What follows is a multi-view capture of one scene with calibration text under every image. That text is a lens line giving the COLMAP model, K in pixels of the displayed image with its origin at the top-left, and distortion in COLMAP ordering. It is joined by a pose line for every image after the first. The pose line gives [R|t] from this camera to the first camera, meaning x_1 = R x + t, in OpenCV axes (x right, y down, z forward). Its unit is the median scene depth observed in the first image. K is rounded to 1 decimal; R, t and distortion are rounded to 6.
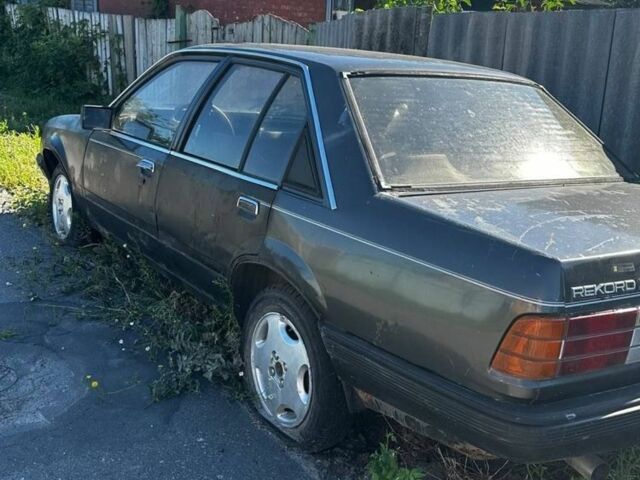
lens RADIAL K [[606.5, 0, 320.0], [0, 606.5, 240.0], [0, 0, 1]] dist [0.074442, -0.129928]
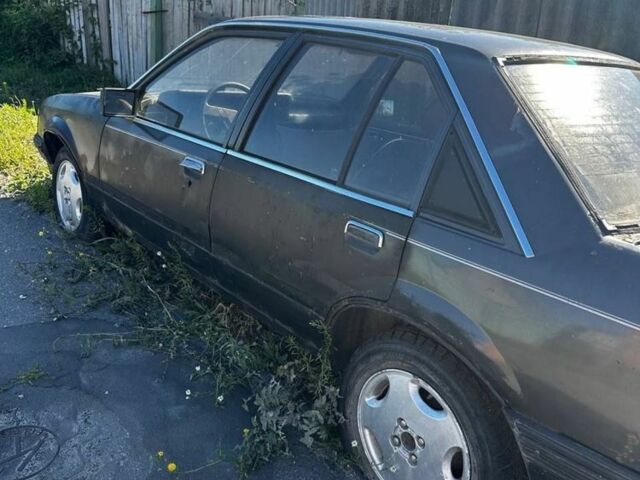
lens RADIAL K [[528.0, 0, 320.0], [0, 528.0, 240.0], [0, 0, 1]] dist [0.077744, -0.113847]
pose [[0.996396, -0.016678, 0.083166, -0.171297], [0.009550, 0.996303, 0.085380, -0.079263], [-0.084282, -0.084278, 0.992871, 0.249952]]
